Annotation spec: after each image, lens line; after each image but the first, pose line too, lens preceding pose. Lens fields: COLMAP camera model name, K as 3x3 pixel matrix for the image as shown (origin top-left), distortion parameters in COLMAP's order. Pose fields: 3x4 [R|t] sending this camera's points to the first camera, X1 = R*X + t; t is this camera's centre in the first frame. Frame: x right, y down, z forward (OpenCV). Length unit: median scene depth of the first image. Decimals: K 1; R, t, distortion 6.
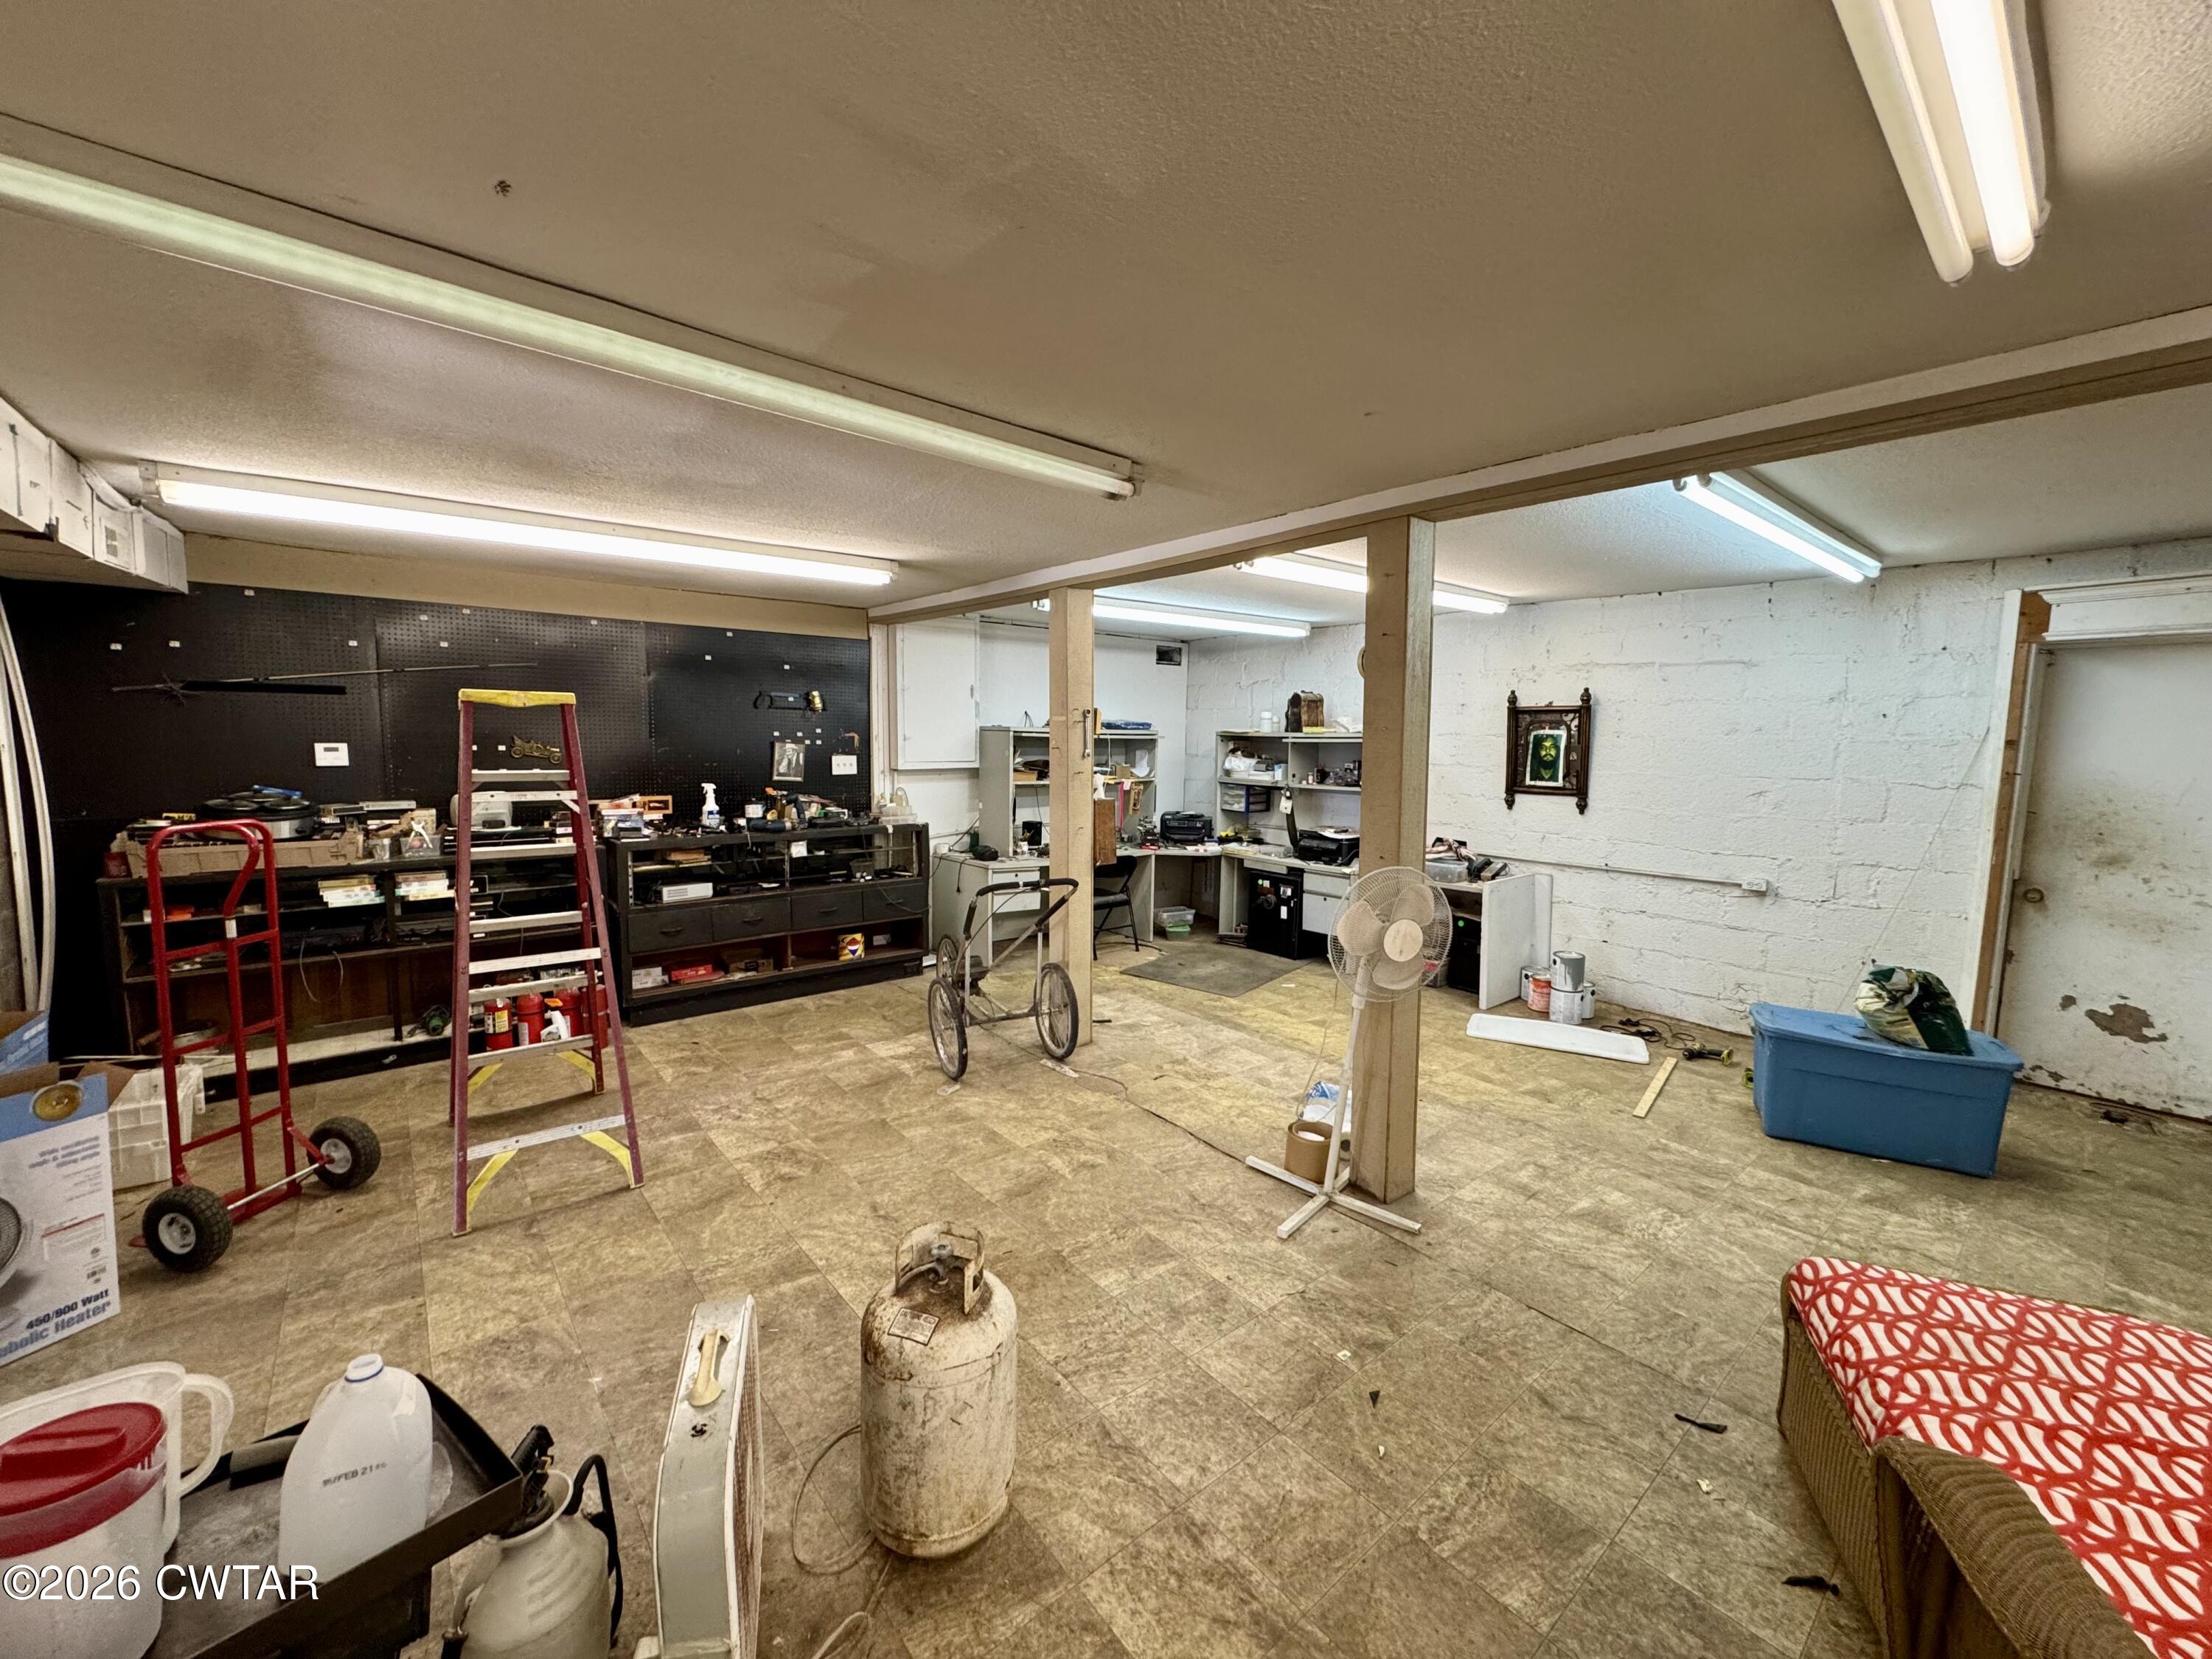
lens RADIAL K [[874.8, 0, 1109.1], [0, 874.8, 821.6], [0, 0, 1]] dist [-0.003993, 0.000014]
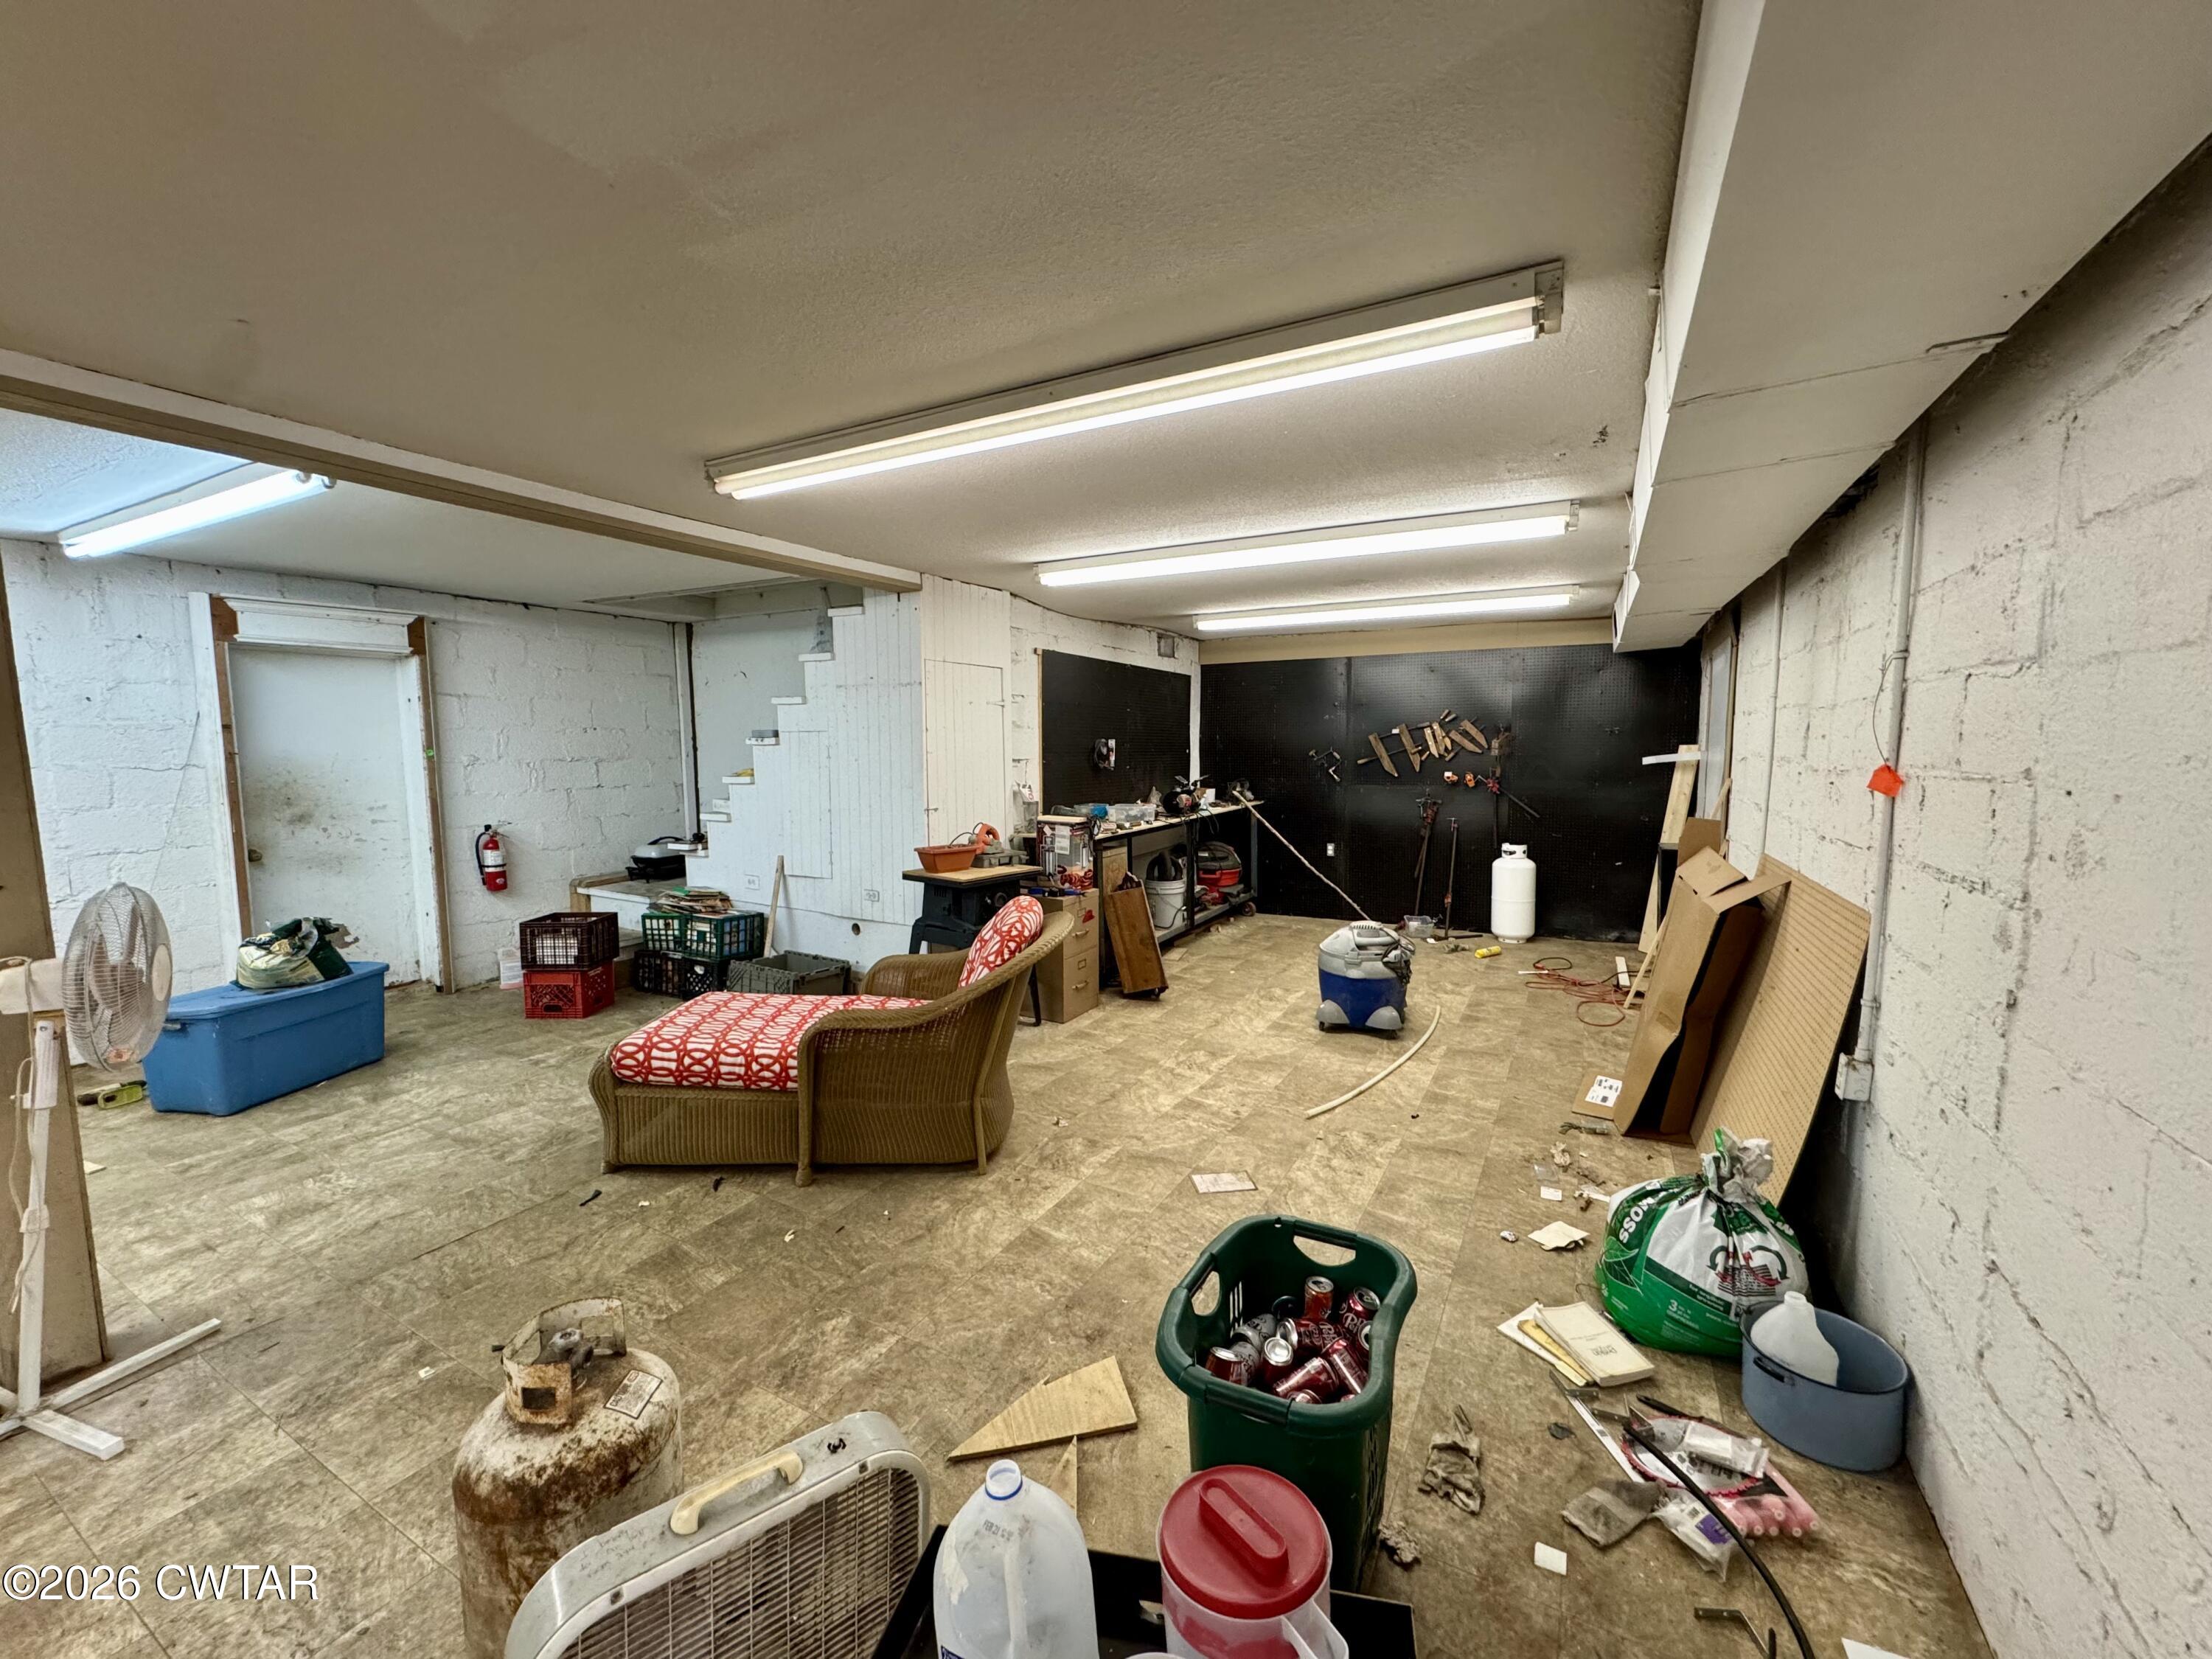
lens RADIAL K [[874.8, 0, 1108.7], [0, 874.8, 827.8], [0, 0, 1]] dist [-0.003993, 0.000014]
pose [[-0.370295, -0.101220, 0.923383, -0.552439], [0.090229, 0.985426, 0.144205, -0.022295], [-0.924522, 0.136714, -0.355765, 0.396295]]
